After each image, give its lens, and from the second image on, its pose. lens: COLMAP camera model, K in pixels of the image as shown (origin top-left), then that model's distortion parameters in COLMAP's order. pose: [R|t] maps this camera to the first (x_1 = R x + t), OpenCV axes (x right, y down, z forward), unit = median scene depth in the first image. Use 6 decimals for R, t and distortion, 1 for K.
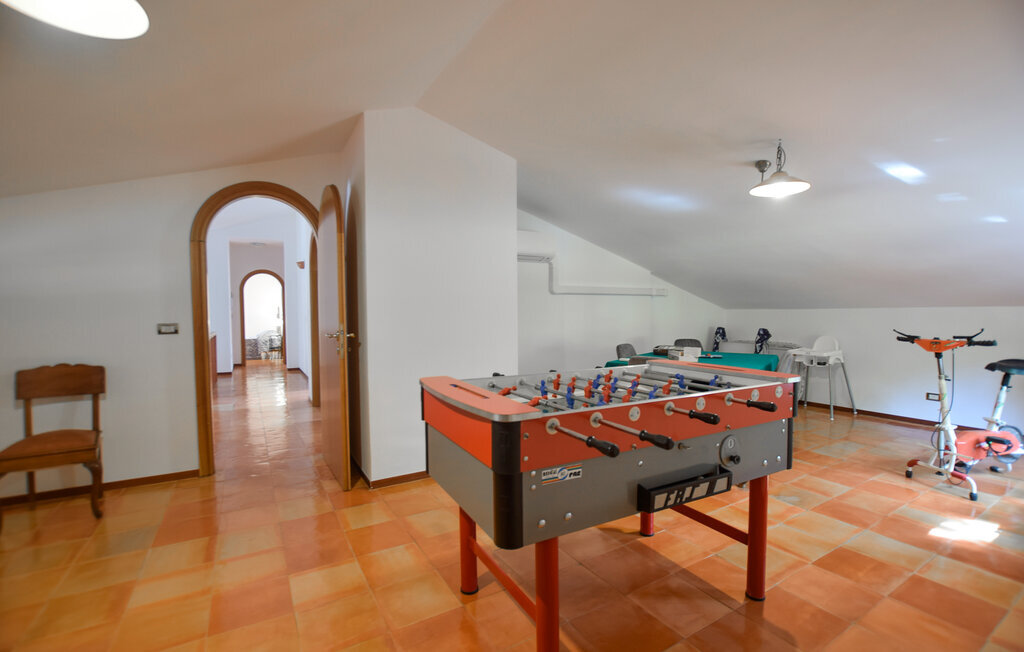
lens RADIAL K [[448.5, 0, 513.4], [0, 448.5, 320.0], [0, 0, 1]] dist [-0.026341, 0.000201]
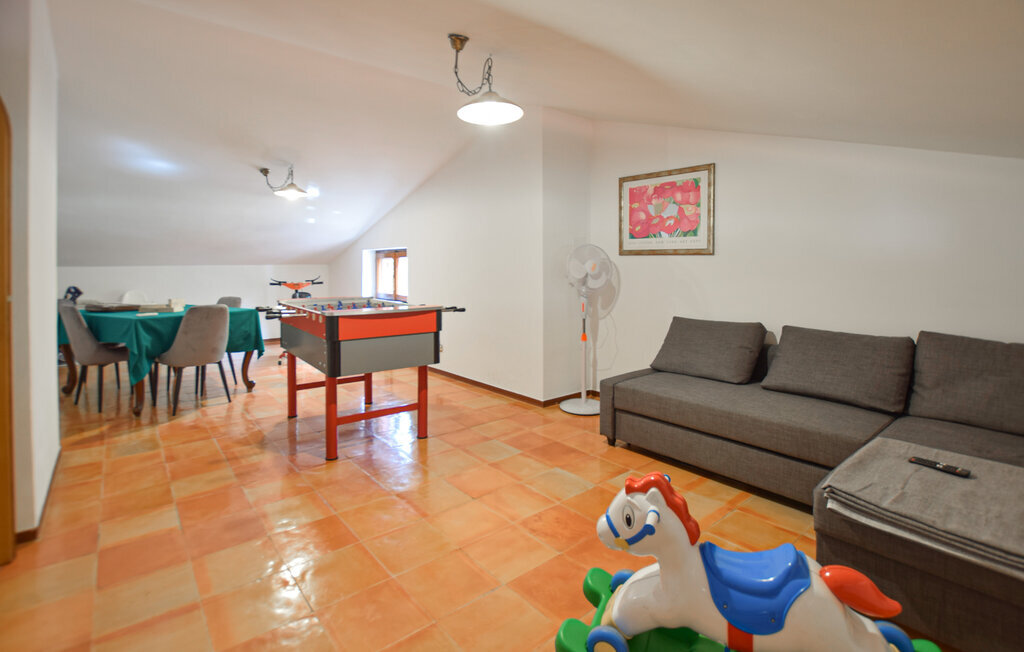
lens RADIAL K [[448.5, 0, 513.4], [0, 448.5, 320.0], [0, 0, 1]] dist [-0.026341, 0.000201]
pose [[-0.164878, -0.116718, 0.979384, -0.964474], [0.018666, 0.992426, 0.121414, -0.009555], [-0.986137, 0.038300, -0.161450, 0.381433]]
